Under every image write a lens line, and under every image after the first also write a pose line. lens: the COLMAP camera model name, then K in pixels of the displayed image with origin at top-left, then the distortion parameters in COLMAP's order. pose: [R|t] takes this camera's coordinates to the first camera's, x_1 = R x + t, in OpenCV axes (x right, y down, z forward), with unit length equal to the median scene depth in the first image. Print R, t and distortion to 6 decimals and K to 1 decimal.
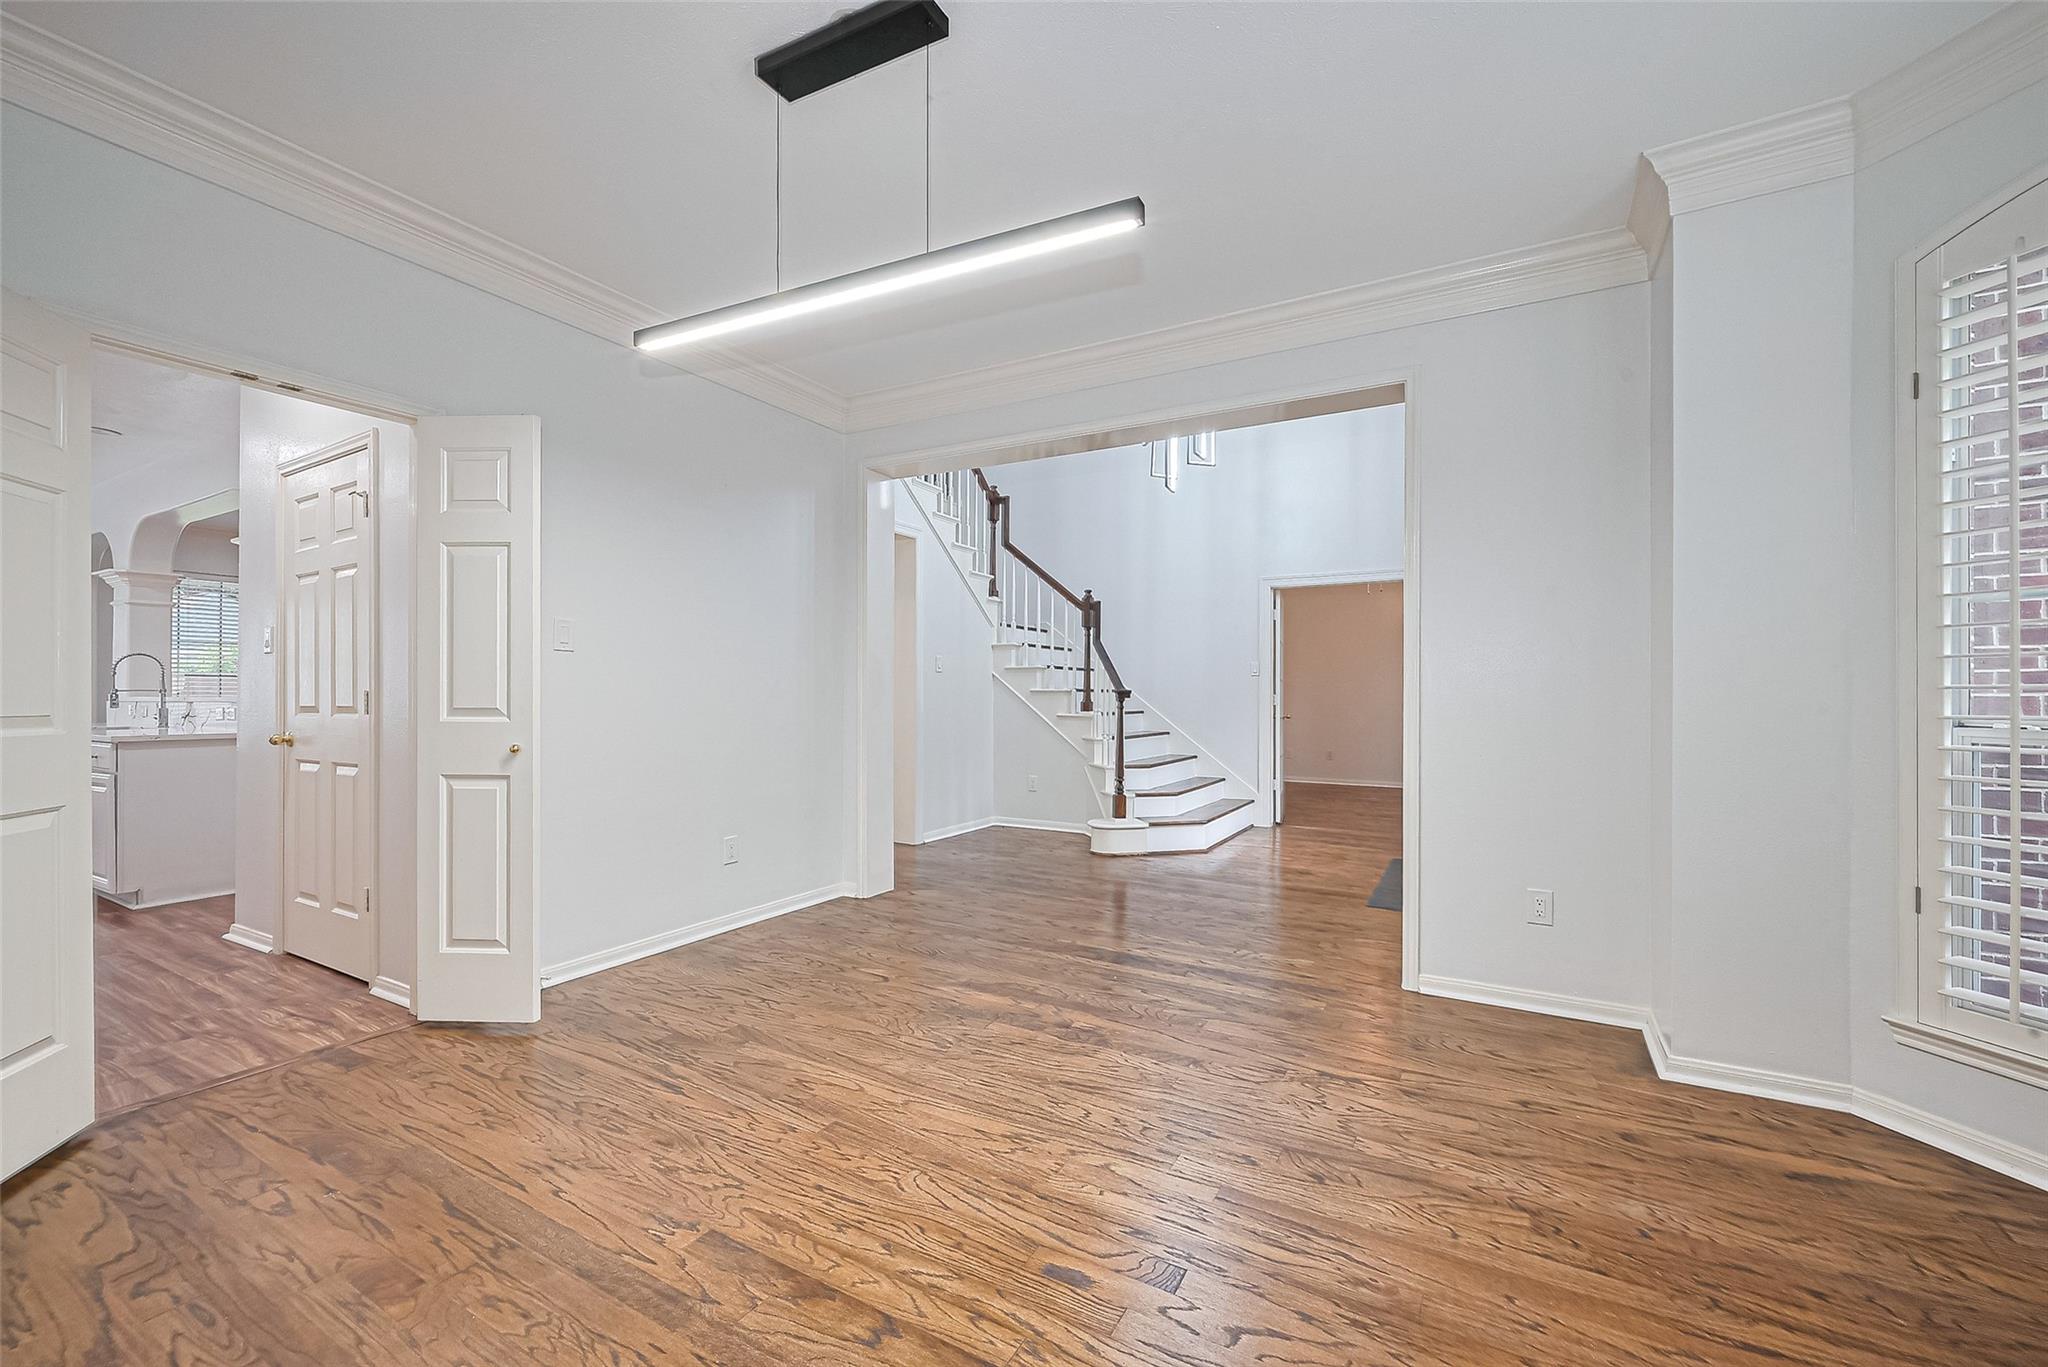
lens RADIAL K [[816.1, 0, 1019.7], [0, 816.1, 693.8], [0, 0, 1]] dist [-0.001023, -0.000405]
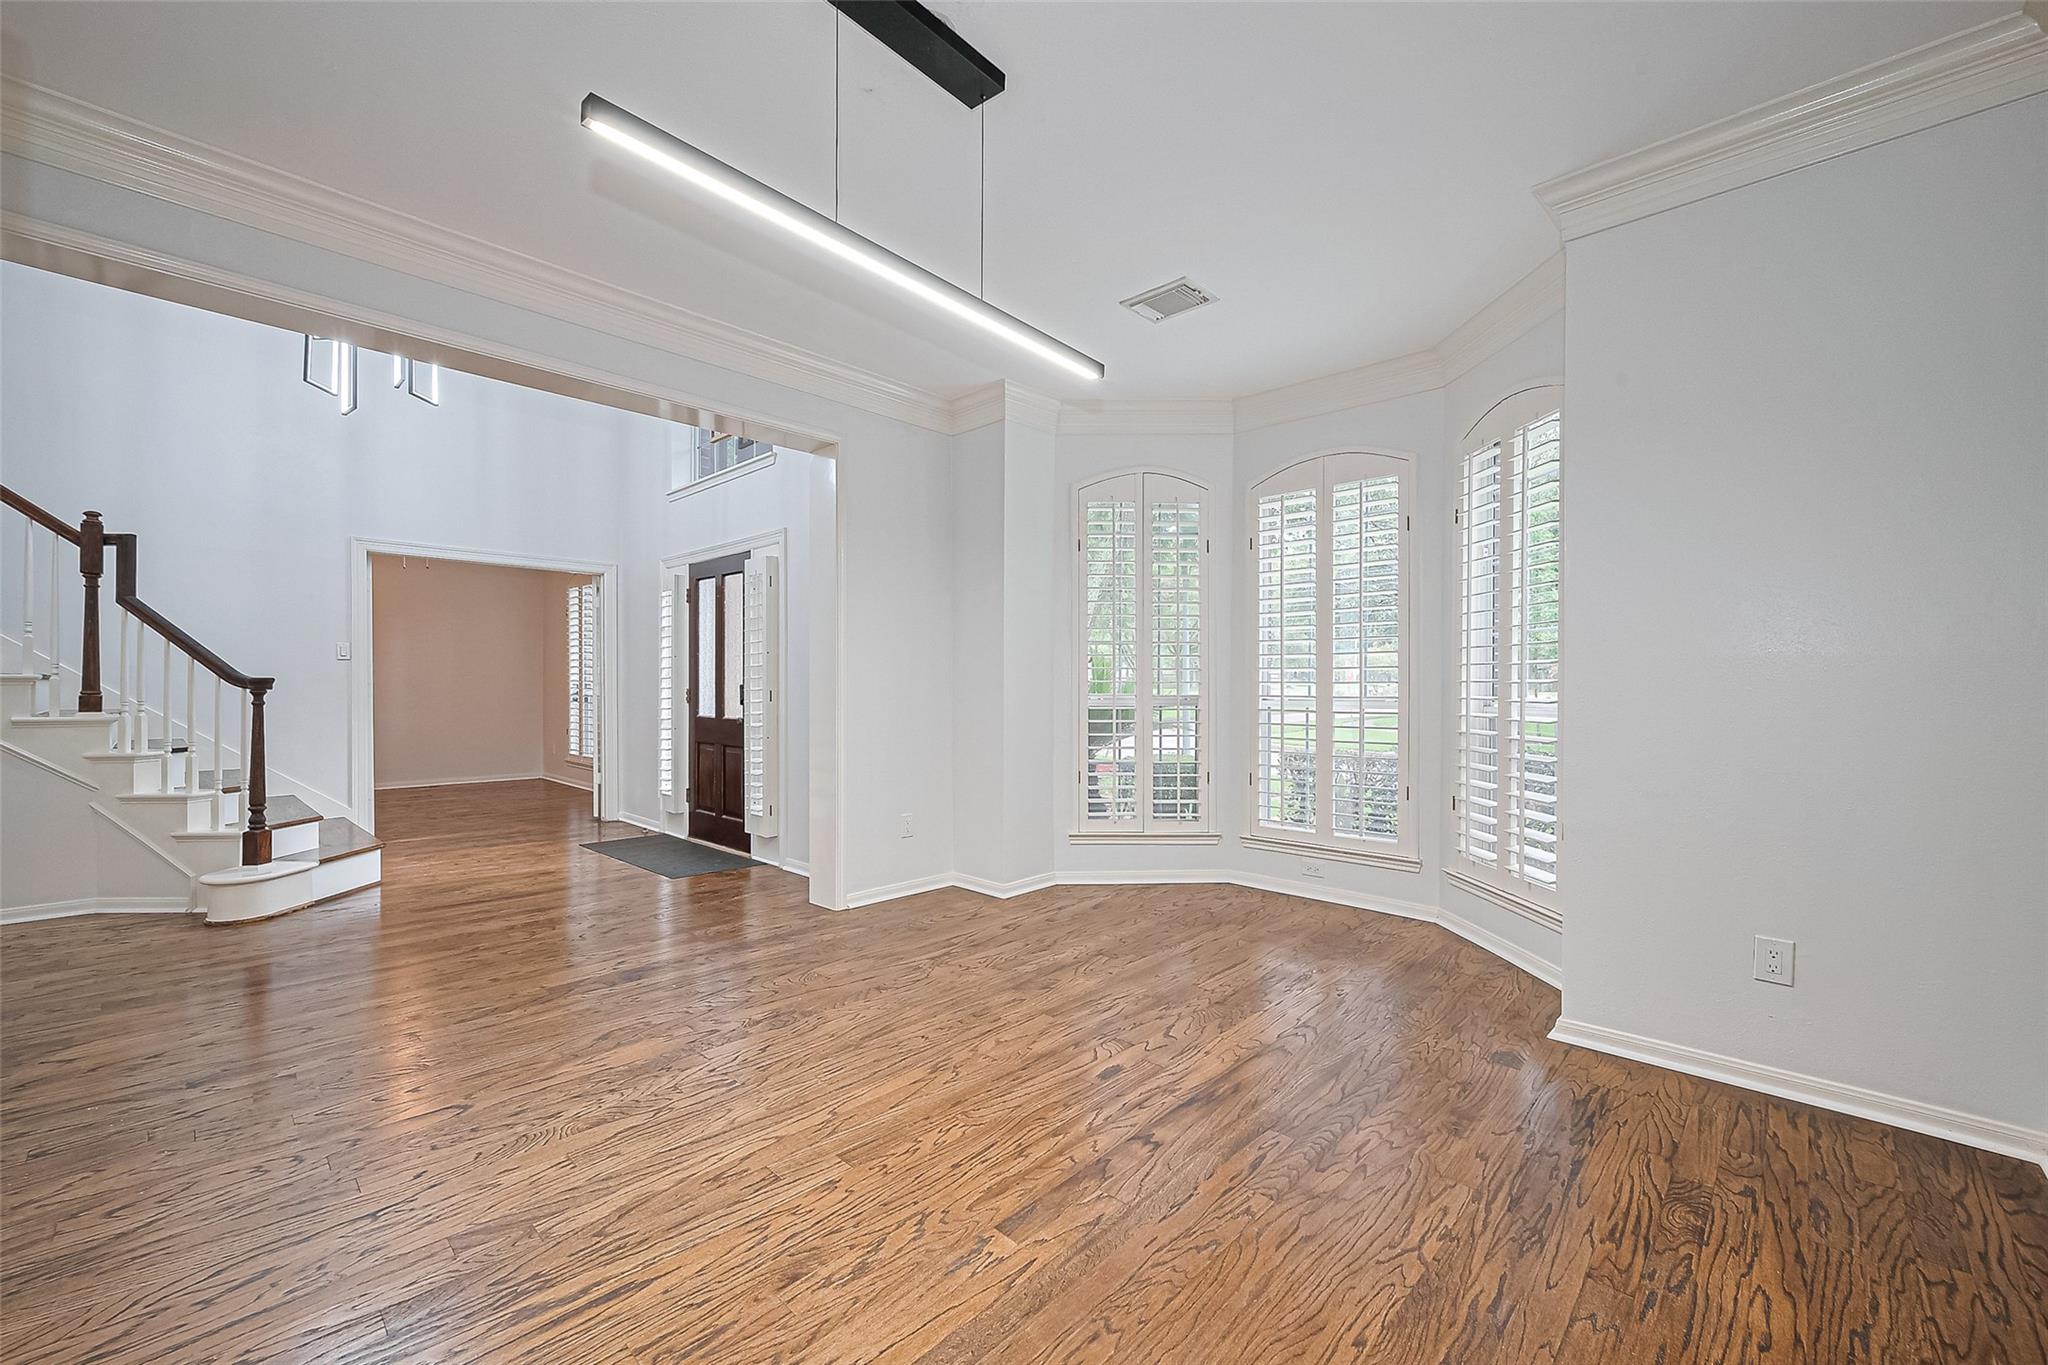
lens RADIAL K [[816.1, 0, 1019.7], [0, 816.1, 692.8], [0, 0, 1]] dist [-0.001023, -0.000405]
pose [[0.255520, -0.014215, 0.966699, -0.899940], [-0.001010, 0.999887, 0.014970, -0.007147], [-0.966803, -0.004802, 0.255477, 0.488797]]
